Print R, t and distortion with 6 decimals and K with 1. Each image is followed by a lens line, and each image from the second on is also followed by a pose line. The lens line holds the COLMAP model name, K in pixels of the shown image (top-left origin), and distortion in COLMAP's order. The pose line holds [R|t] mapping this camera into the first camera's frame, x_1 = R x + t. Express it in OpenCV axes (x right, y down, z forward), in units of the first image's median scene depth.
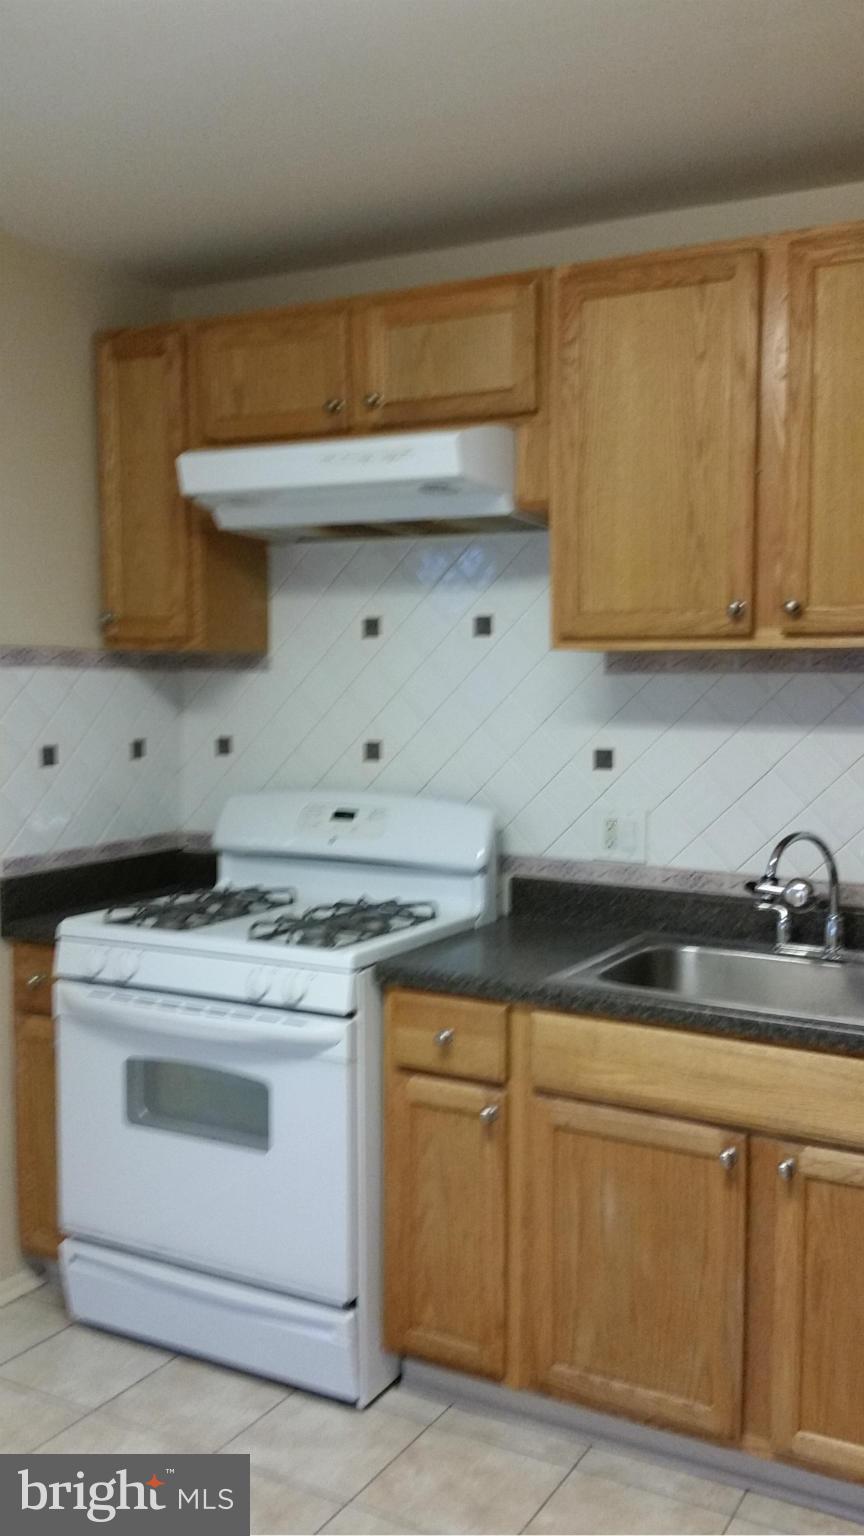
lens RADIAL K [[1403.0, 0, 450.1], [0, 1403.0, 773.1], [0, 0, 1]] dist [0.203596, -0.506108]
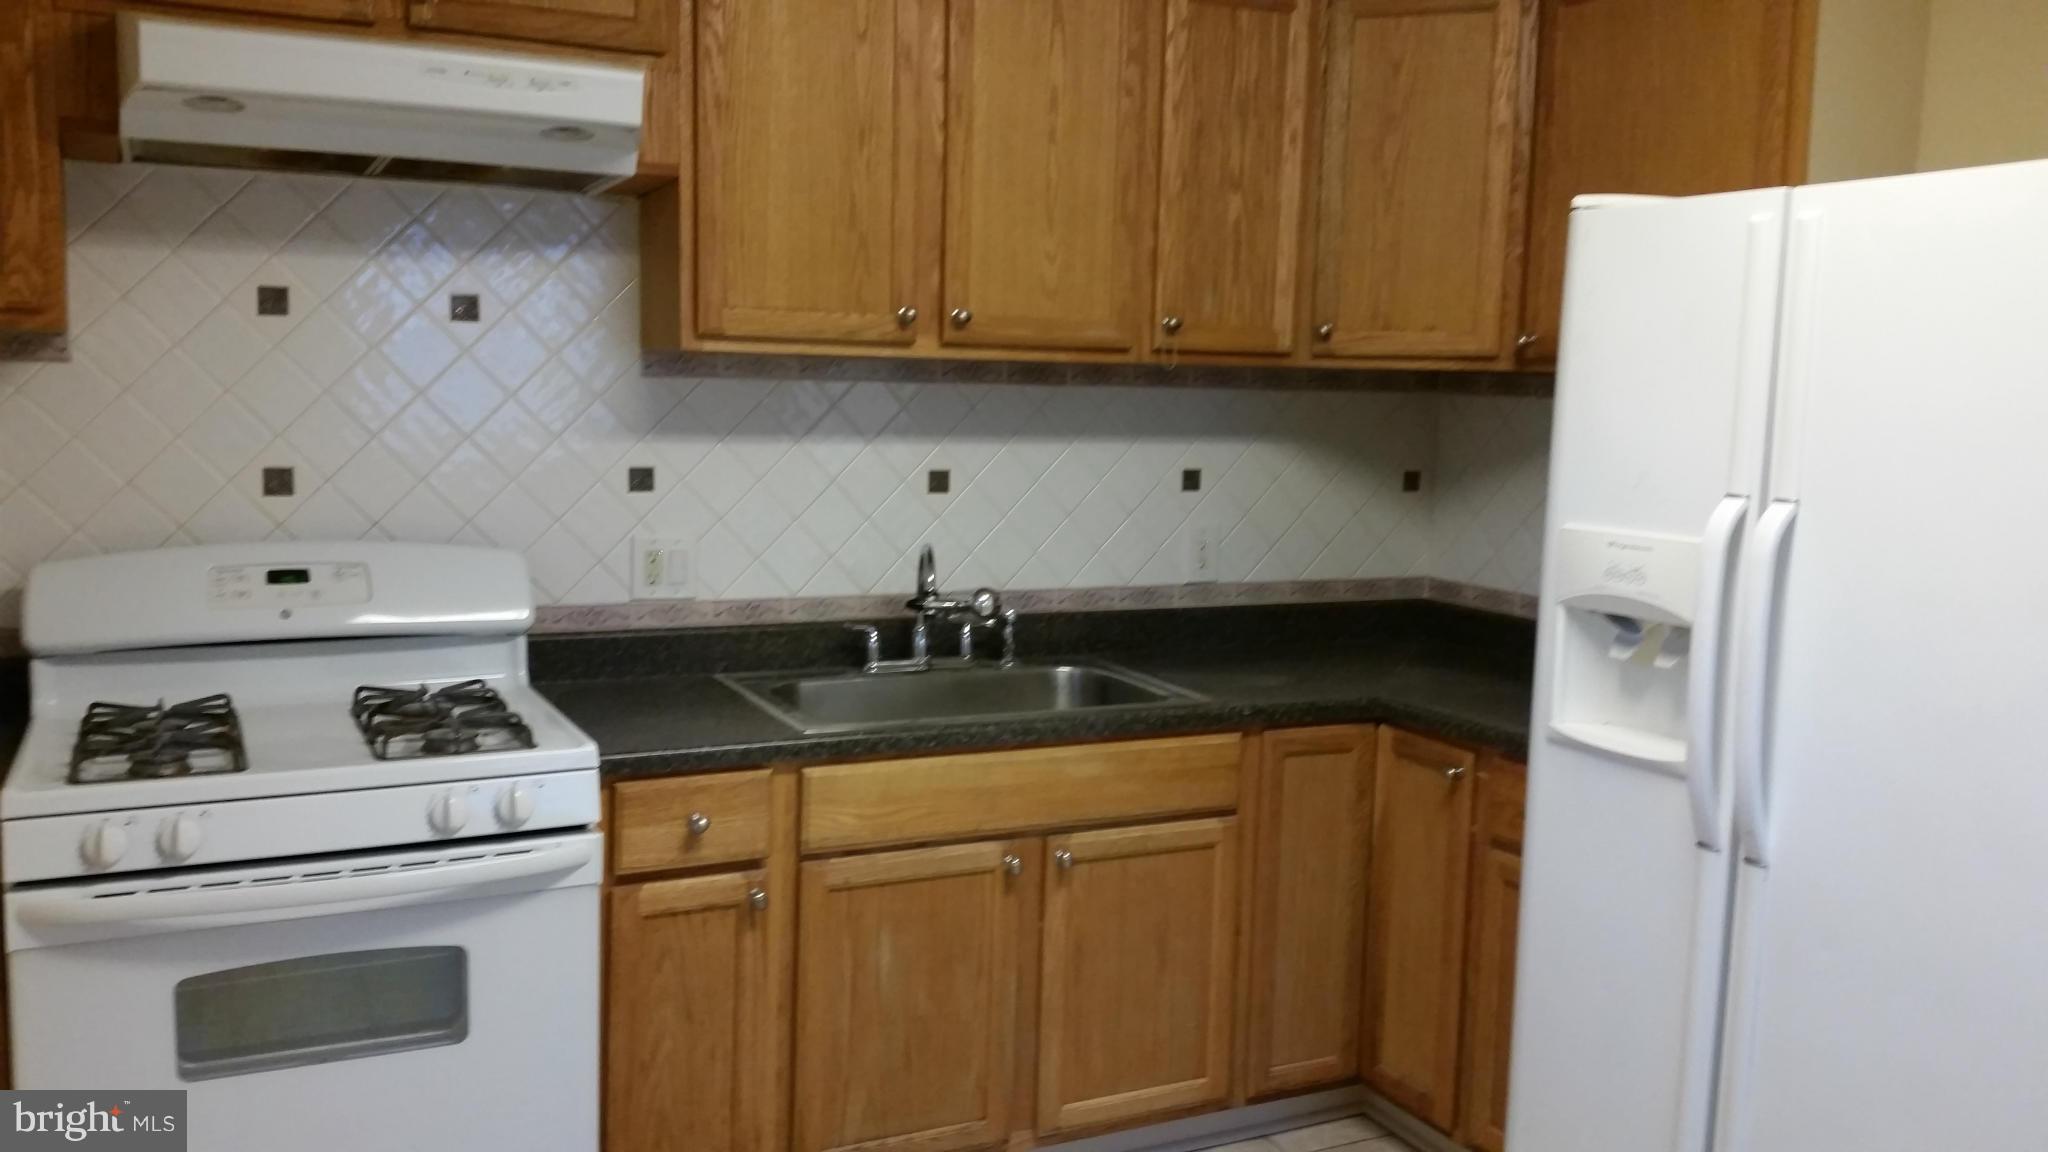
lens RADIAL K [[1651.7, 0, 1024.0], [0, 1651.7, 576.0], [0, 0, 1]] dist [0.155231, -0.393436]
pose [[0.552086, -0.087113, 0.829224, -0.634943], [0.039282, 0.996140, 0.078495, -0.023168], [-0.832861, -0.010762, 0.553377, 0.285649]]
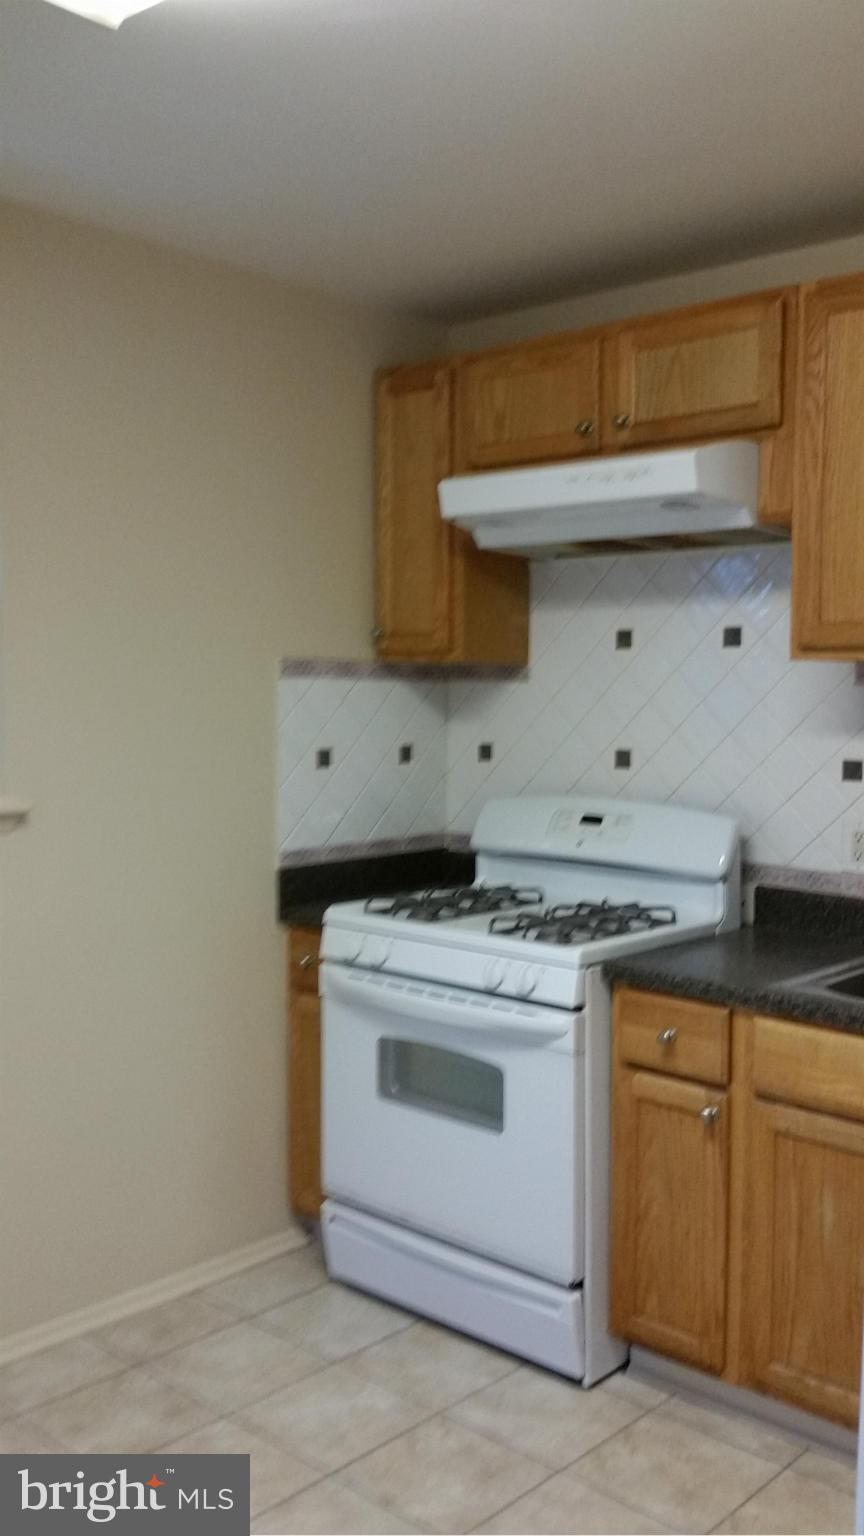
lens RADIAL K [[1403.0, 0, 450.1], [0, 1403.0, 773.1], [0, 0, 1]] dist [0.203596, -0.506108]
pose [[0.972754, 0.018144, -0.231131, 0.071240], [-0.019757, 0.999794, -0.004665, 0.002628], [0.230998, 0.009104, 0.972912, -0.041222]]
